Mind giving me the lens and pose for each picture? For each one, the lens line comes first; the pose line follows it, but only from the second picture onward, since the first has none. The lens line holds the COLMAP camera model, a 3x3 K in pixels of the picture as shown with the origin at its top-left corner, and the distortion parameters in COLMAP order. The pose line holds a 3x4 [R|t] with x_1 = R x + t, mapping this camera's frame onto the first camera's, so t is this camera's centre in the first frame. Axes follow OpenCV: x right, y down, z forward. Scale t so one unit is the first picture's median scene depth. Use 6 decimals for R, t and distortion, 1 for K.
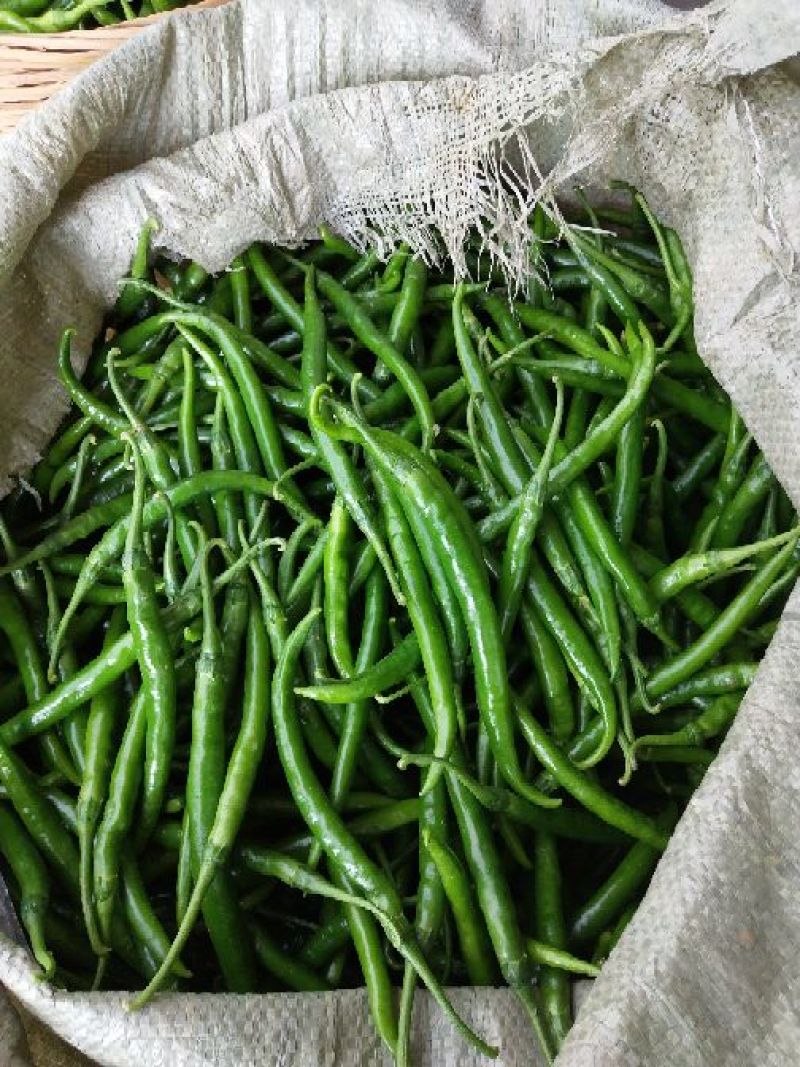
lens RADIAL K [[816.9, 0, 399.2], [0, 816.9, 539.5], [0, 0, 1]] dist [0.004432, 0.004168]
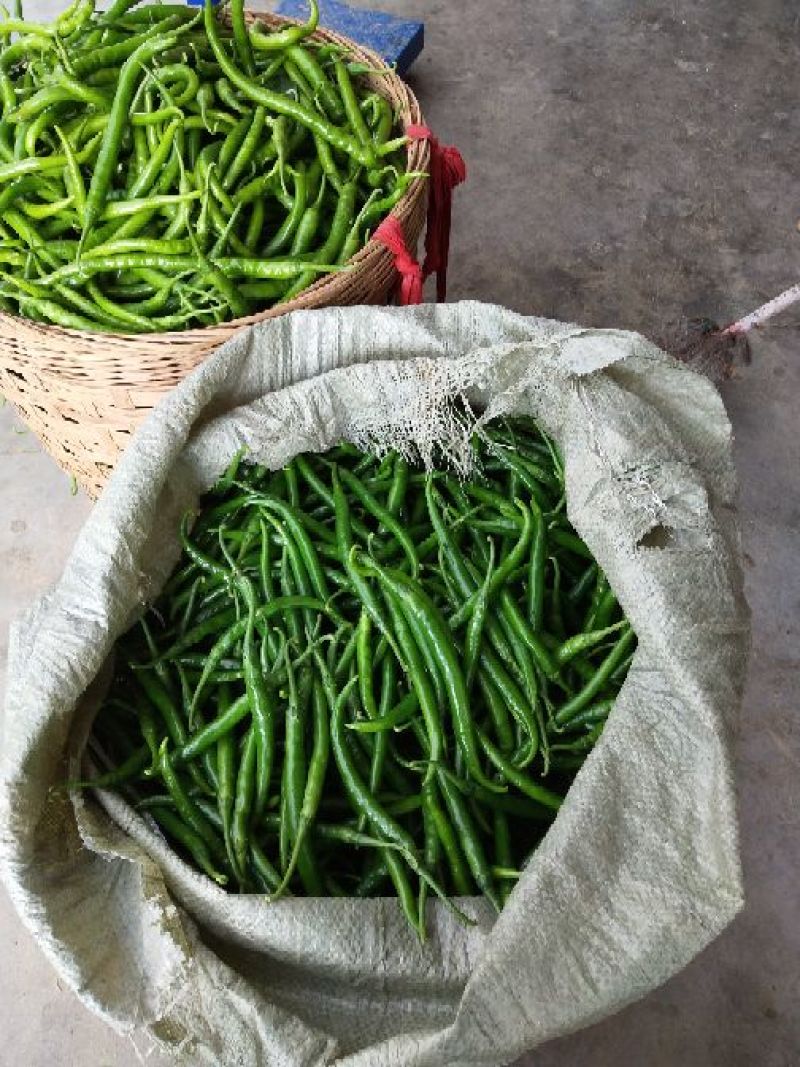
lens RADIAL K [[816.9, 0, 399.2], [0, 816.9, 539.5], [0, 0, 1]] dist [0.004432, 0.004168]
pose [[0.998032, -0.034202, 0.052558, -0.085935], [0.041023, 0.990031, -0.134744, 0.034048], [-0.047426, 0.136635, 0.989486, -0.662937]]
